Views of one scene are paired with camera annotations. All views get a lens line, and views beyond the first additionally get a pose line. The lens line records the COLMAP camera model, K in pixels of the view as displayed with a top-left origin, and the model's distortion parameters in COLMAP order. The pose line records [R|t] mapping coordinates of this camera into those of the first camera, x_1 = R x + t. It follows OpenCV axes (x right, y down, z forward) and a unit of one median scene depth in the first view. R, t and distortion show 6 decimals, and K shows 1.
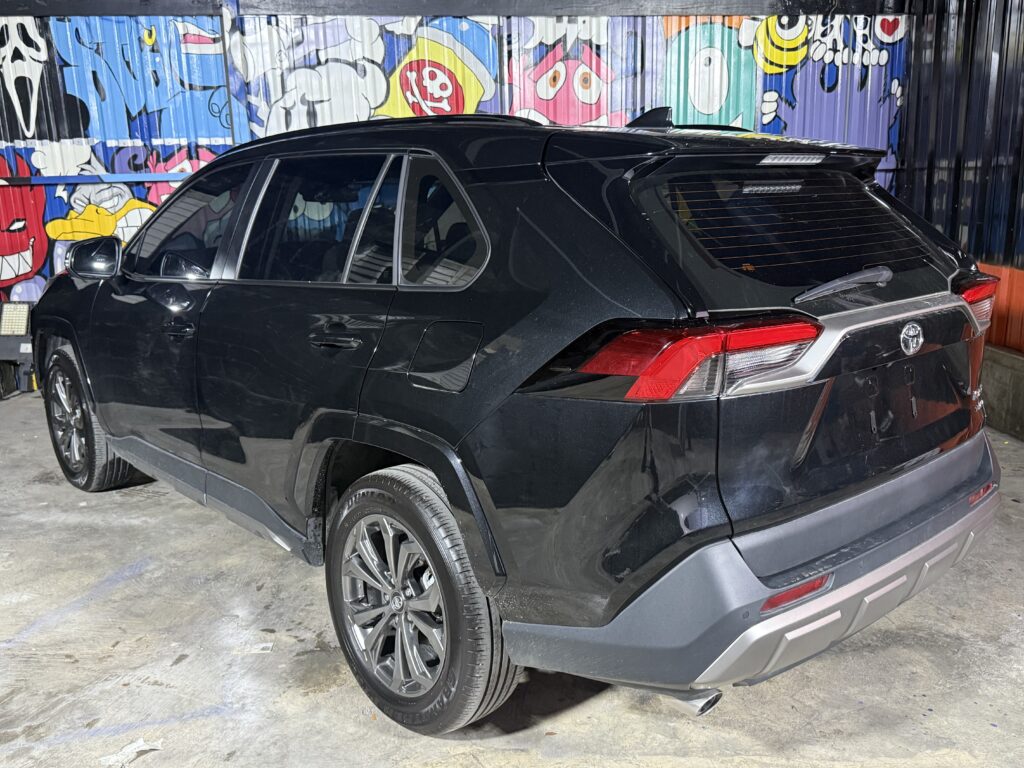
lens RADIAL K [[938.8, 0, 510.7], [0, 938.8, 385.5], [0, 0, 1]] dist [0.011682, -0.022152]
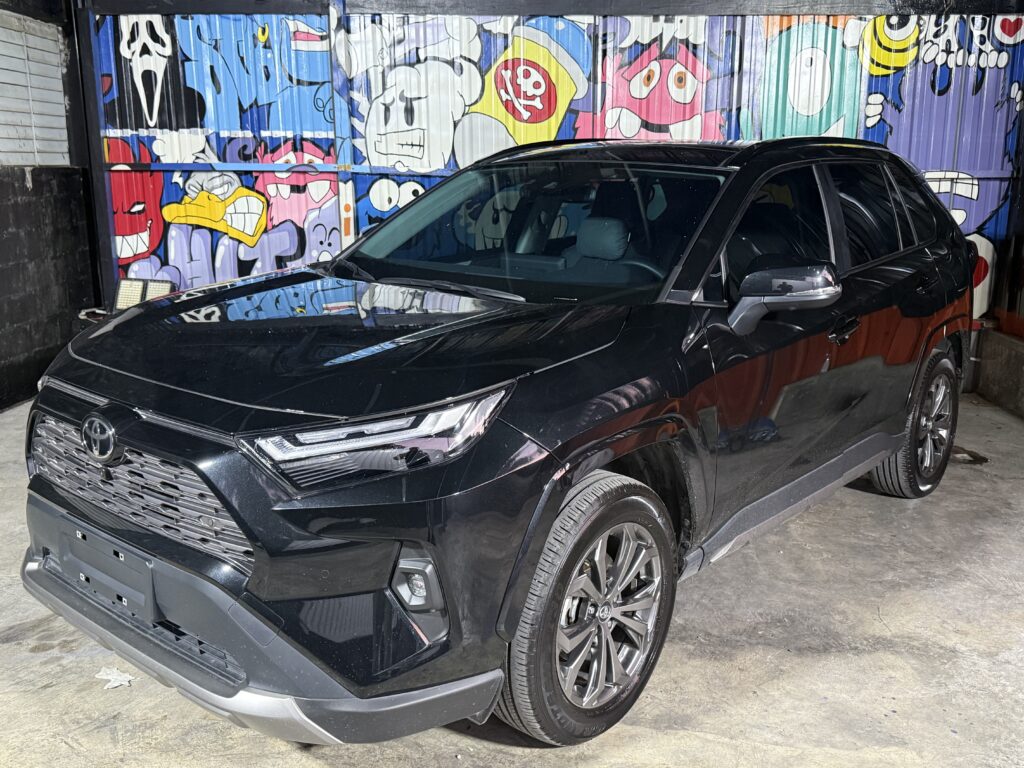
lens RADIAL K [[968.4, 0, 511.4], [0, 968.4, 385.6], [0, 0, 1]] dist [0.046413, -0.082096]
pose [[0.987457, 0.058090, -0.146811, 0.074377], [-0.059157, 0.998244, -0.002908, 0.010736], [0.146384, 0.011556, 0.989160, -0.038909]]
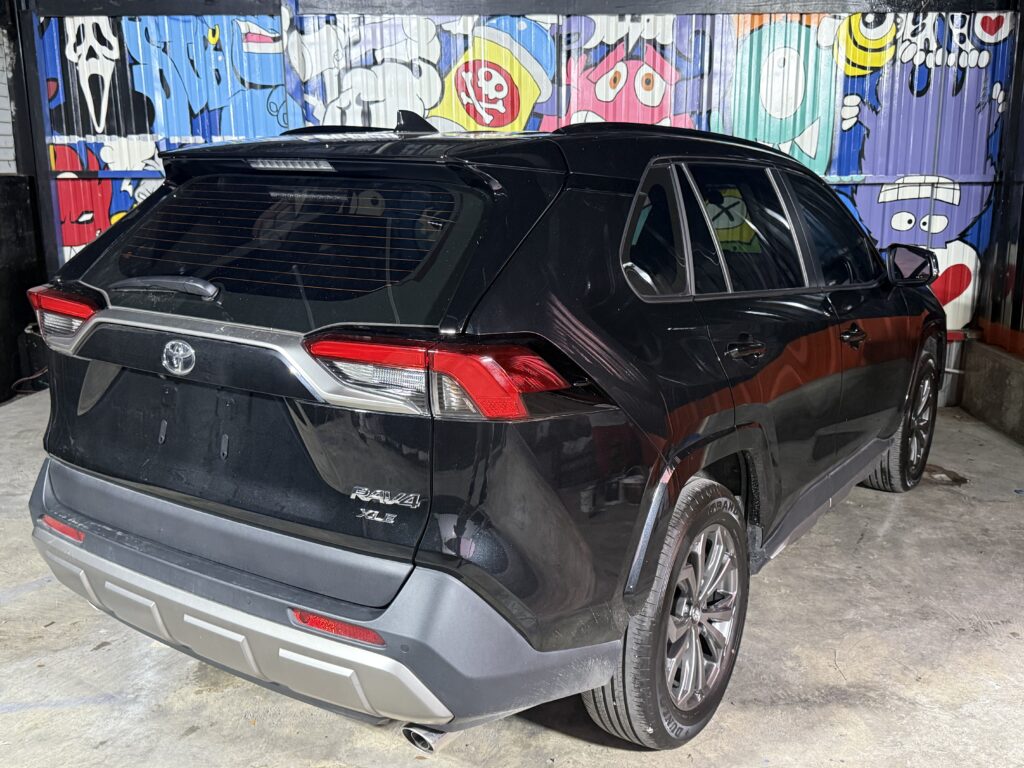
lens RADIAL K [[974.1, 0, 512.0], [0, 974.1, 384.0], [0, 0, 1]] dist [0.039679, -0.072220]
pose [[0.987751, 0.052546, -0.146925, 0.106868], [-0.054687, 0.998448, -0.010567, -0.001758], [0.146142, 0.018473, 0.989091, 0.007509]]
